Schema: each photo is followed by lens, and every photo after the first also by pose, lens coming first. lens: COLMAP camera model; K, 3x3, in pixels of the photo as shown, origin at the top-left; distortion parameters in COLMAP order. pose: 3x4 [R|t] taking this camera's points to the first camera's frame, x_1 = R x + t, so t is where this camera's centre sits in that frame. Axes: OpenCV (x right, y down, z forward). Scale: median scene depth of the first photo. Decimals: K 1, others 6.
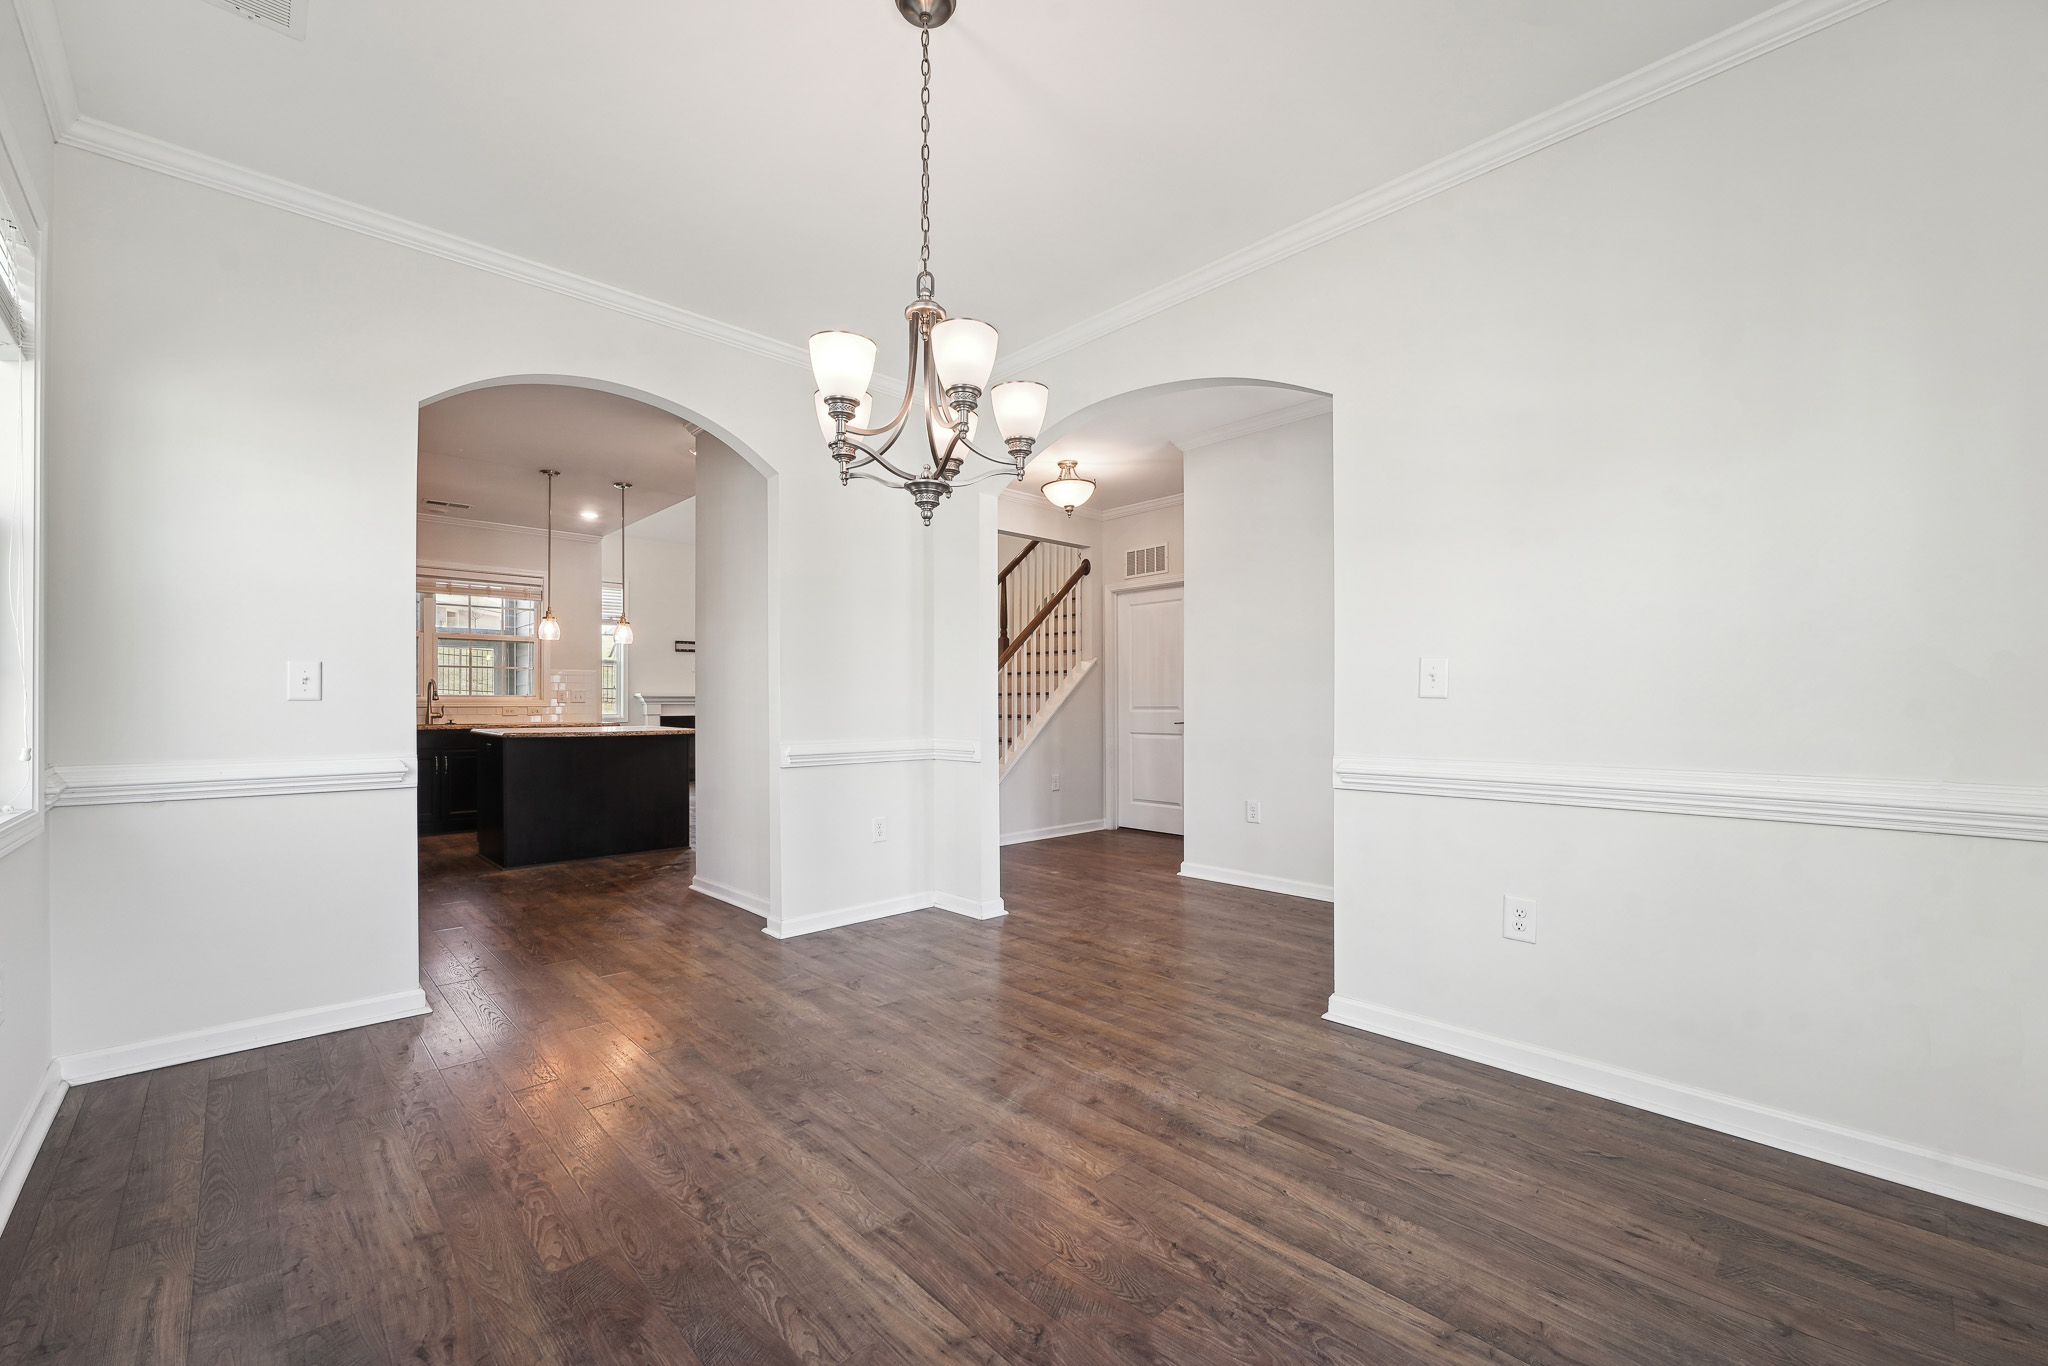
lens RADIAL K [[831.7, 0, 1014.5], [0, 831.7, 707.3], [0, 0, 1]] dist [0.001391, 0.000455]
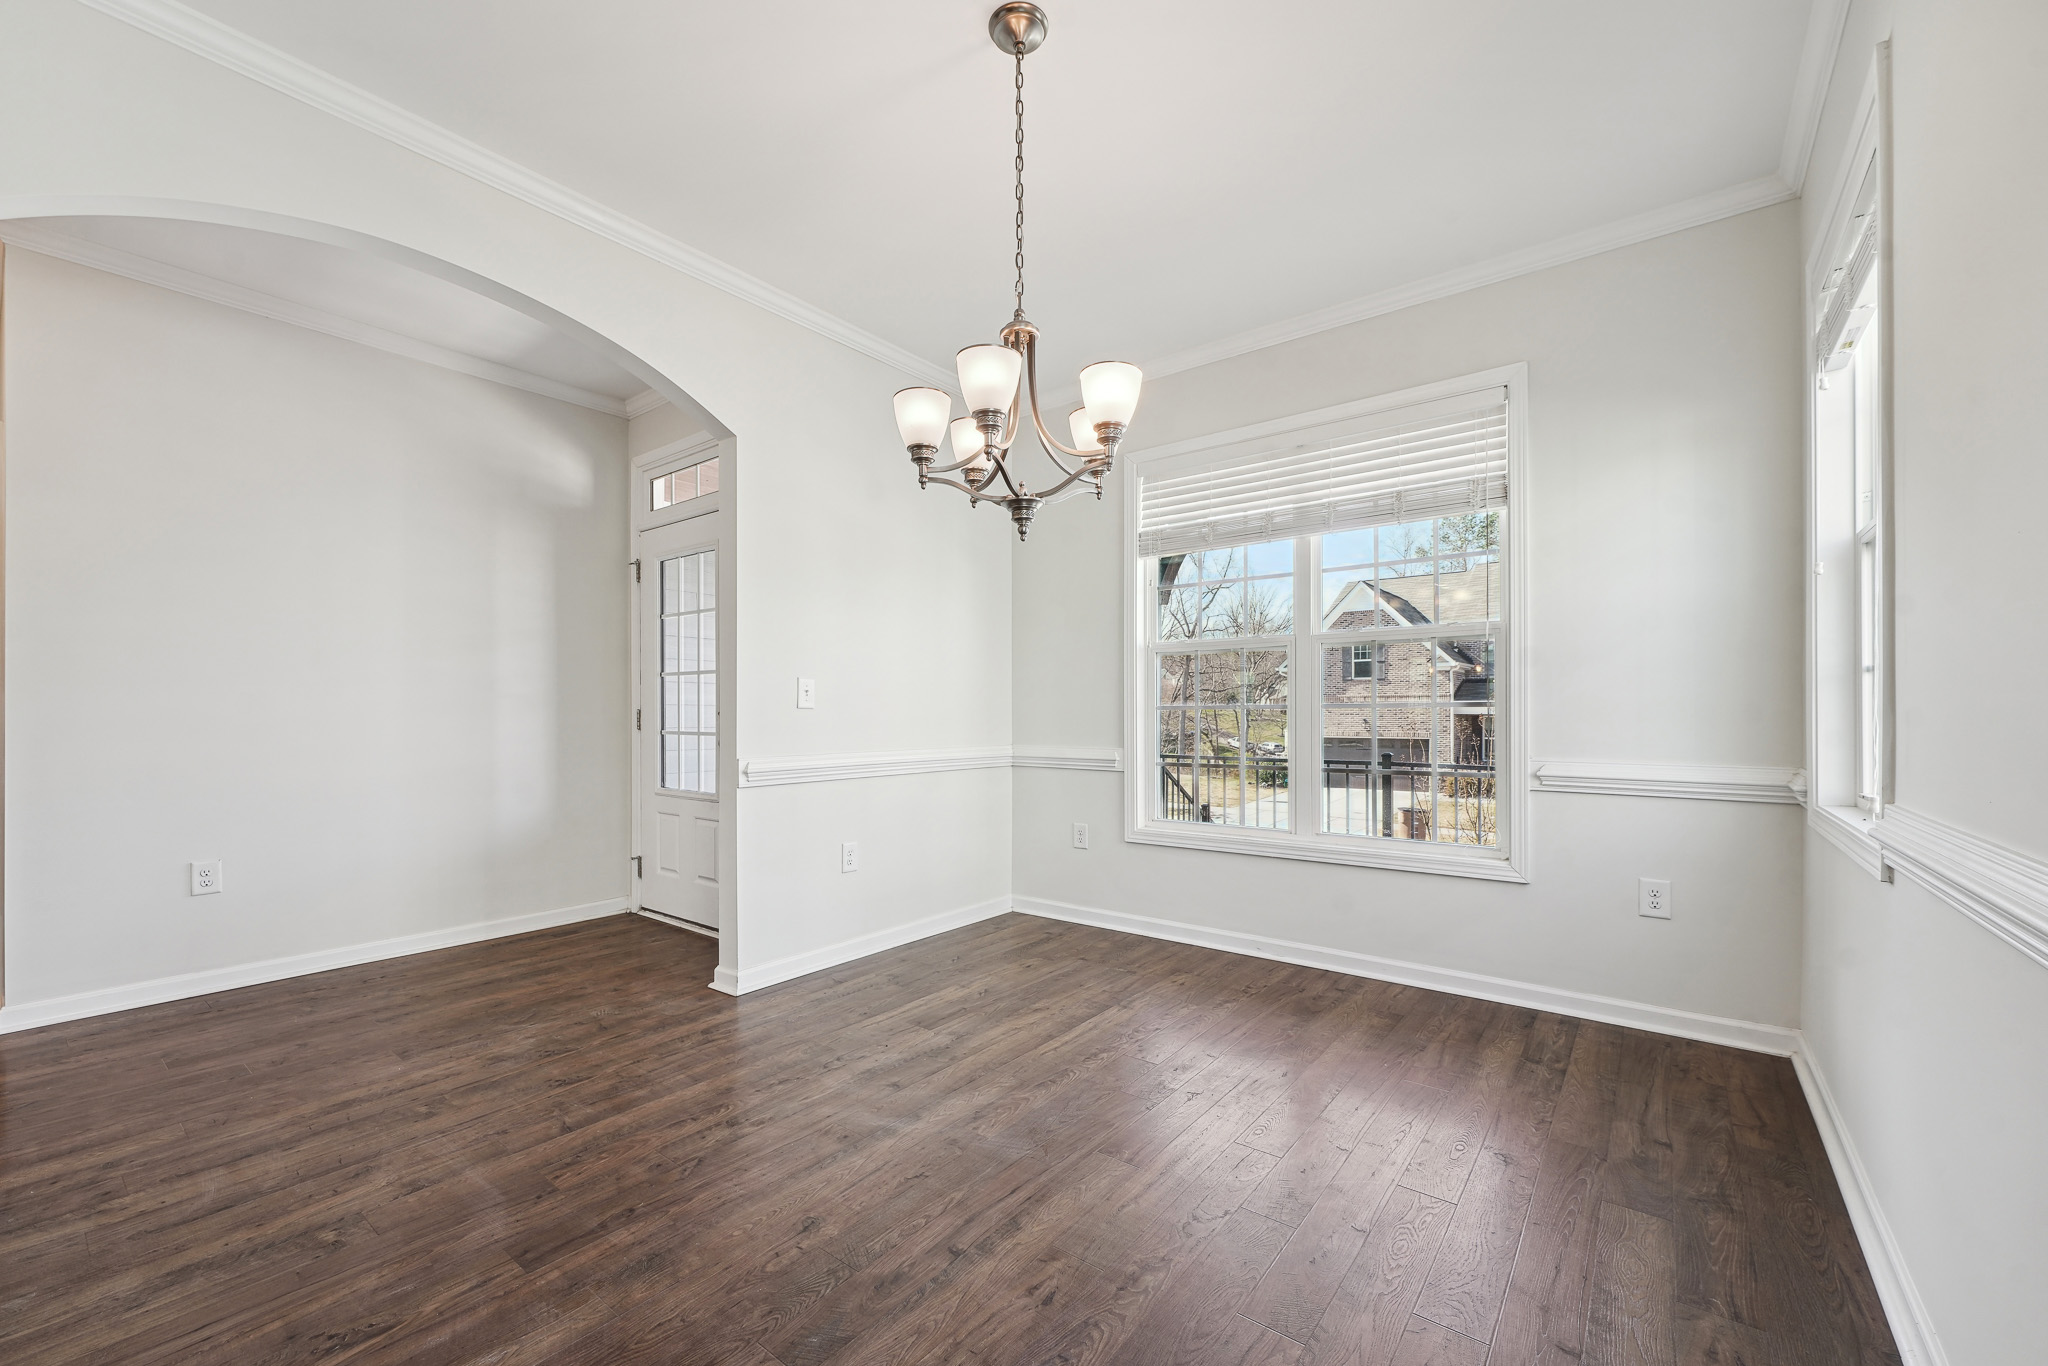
lens RADIAL K [[825.4, 0, 1013.1], [0, 825.4, 714.1], [0, 0, 1]] dist [0.001676, 0.000256]
pose [[-0.150715, 0.000376, 0.988577, -0.950876], [0.003494, 0.999994, 0.000152, -0.000792], [-0.988571, 0.003477, -0.150715, 0.986720]]
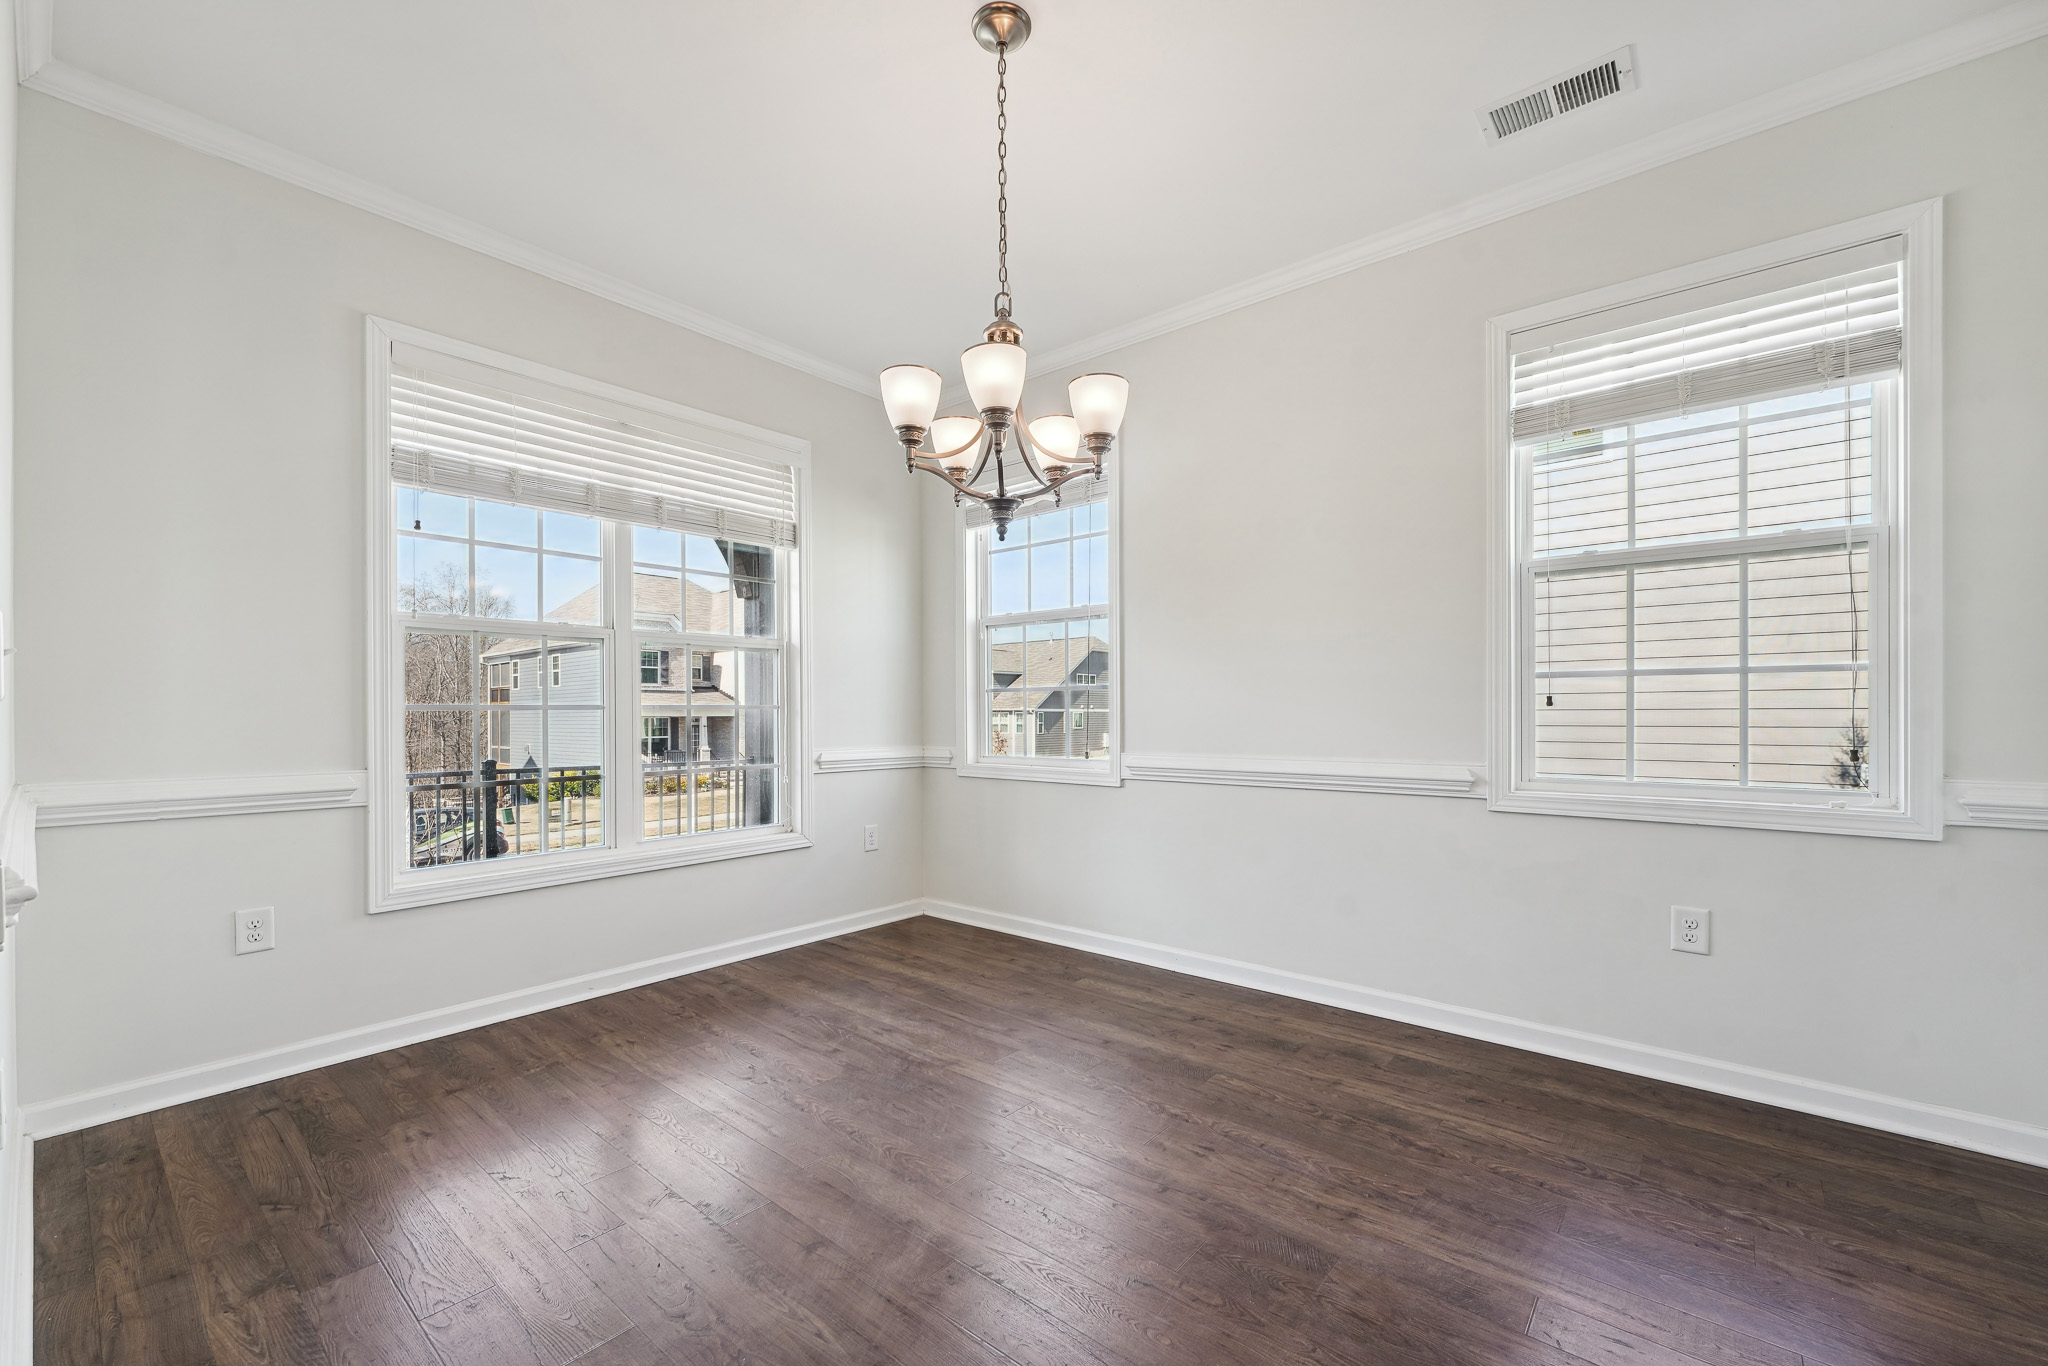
lens RADIAL K [[831.7, 0, 1014.5], [0, 831.7, 707.3], [0, 0, 1]] dist [0.001391, 0.000455]
pose [[-0.993897, 0.003399, -0.110260, -0.004326], [0.003813, 0.999986, -0.003545, -0.005167], [0.110246, -0.003944, -0.993896, 1.724920]]
